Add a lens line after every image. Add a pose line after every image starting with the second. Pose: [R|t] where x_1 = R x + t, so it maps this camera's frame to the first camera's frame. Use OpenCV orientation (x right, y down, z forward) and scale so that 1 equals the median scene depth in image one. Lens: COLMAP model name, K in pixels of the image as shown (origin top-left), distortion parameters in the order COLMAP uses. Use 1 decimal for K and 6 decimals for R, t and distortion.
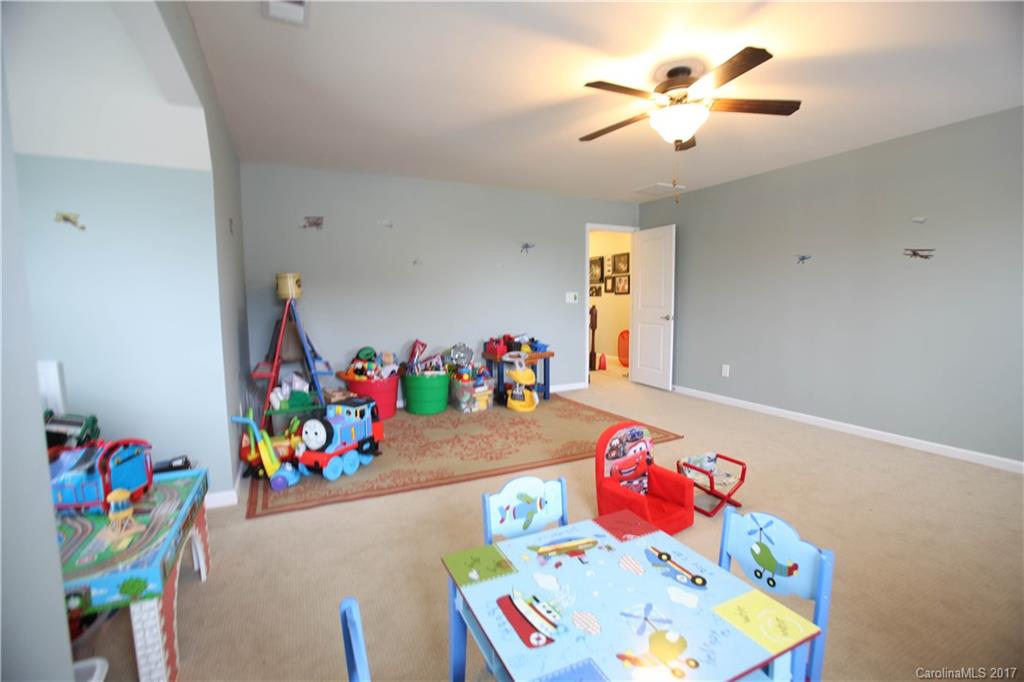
lens RADIAL K [[458.0, 0, 512.0], [0, 458.0, 341.0], [0, 0, 1]] dist [0.000118, 0.000011]
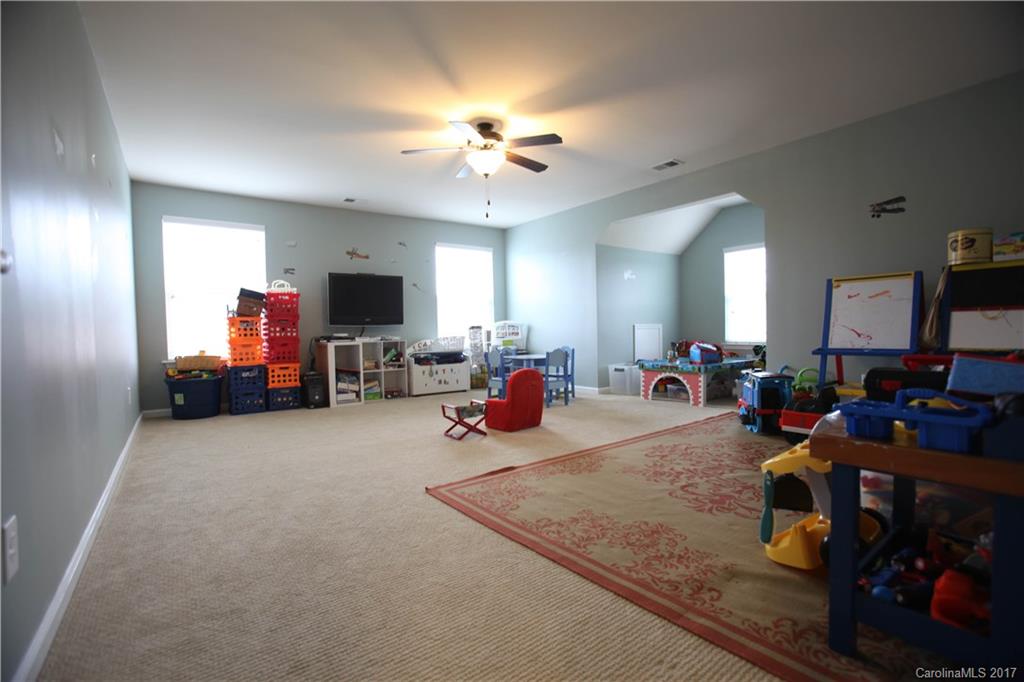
lens RADIAL K [[458.0, 0, 512.0], [0, 458.0, 341.0], [0, 0, 1]] dist [0.000118, 0.000011]
pose [[-0.975255, 0.018920, -0.220270, 0.401207], [-0.004835, 0.994268, 0.106809, -0.051048], [0.221028, 0.105231, -0.969574, 1.625596]]
